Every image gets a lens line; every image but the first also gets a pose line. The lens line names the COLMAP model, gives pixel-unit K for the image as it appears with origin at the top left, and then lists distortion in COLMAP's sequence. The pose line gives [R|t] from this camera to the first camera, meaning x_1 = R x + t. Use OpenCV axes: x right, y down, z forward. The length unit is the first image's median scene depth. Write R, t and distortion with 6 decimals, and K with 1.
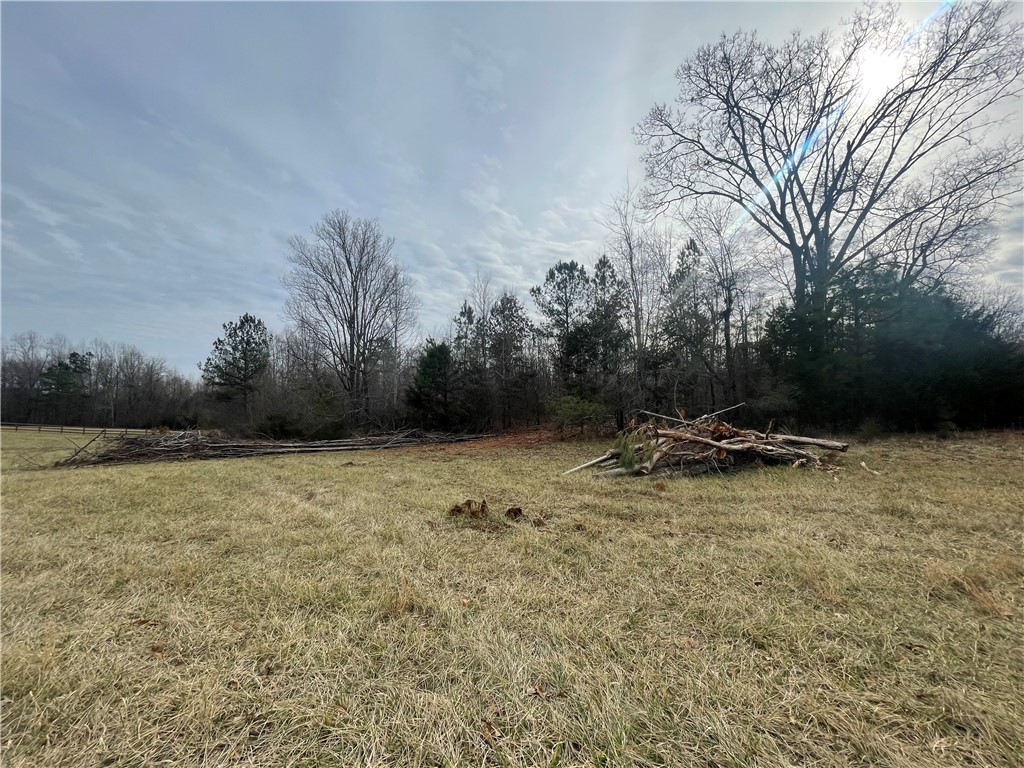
lens RADIAL K [[406.8, 0, 507.2], [0, 406.8, 387.6], [0, 0, 1]] dist [-0.002043, -0.000235]
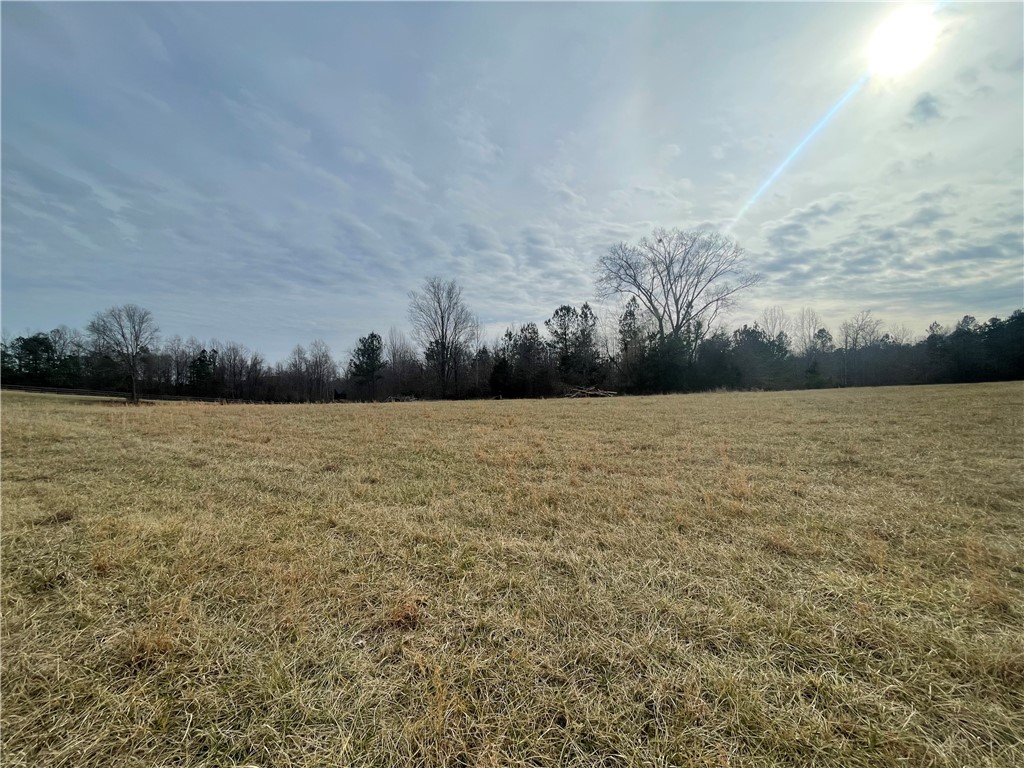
lens RADIAL K [[406.8, 0, 507.2], [0, 406.8, 387.6], [0, 0, 1]] dist [-0.002043, -0.000235]
pose [[0.999719, -0.003267, -0.023491, -0.062857], [0.004211, 0.999180, 0.040271, -0.023651], [0.023340, -0.040359, 0.998913, -0.751875]]
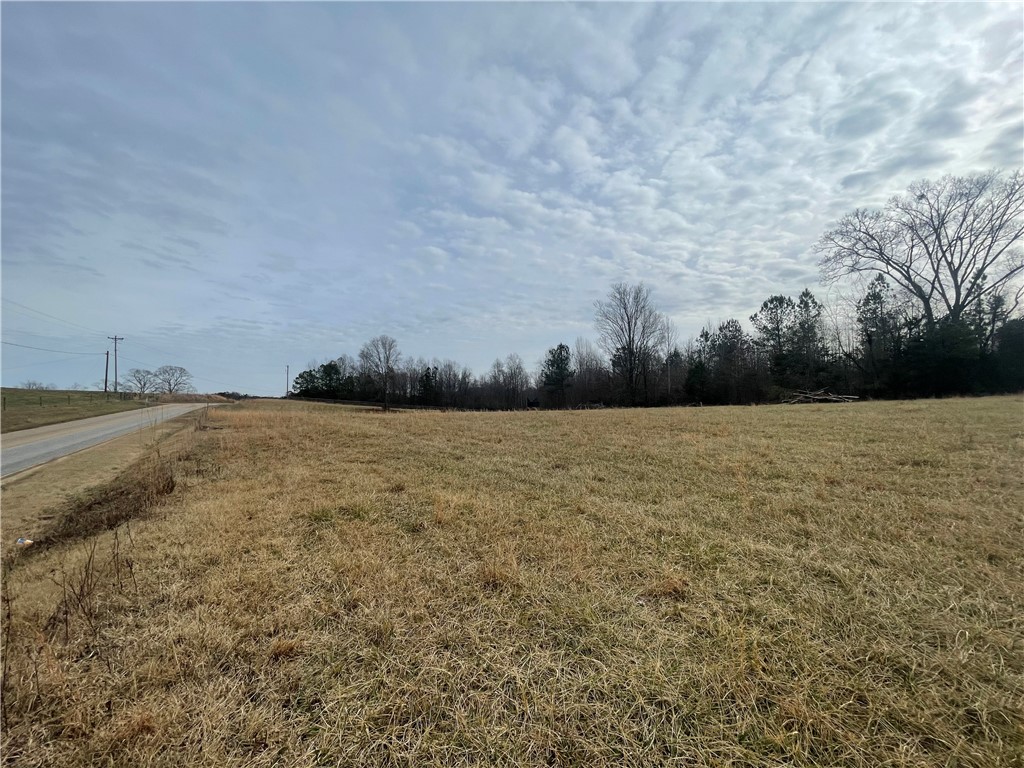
lens RADIAL K [[408.3, 0, 512.8], [0, 408.3, 386.8], [0, 0, 1]] dist [-0.001303, 0.000177]
pose [[0.896768, -0.030282, -0.441464, -0.070595], [0.038960, 0.999185, 0.010603, -0.024385], [0.440783, -0.026708, 0.897216, -0.765676]]
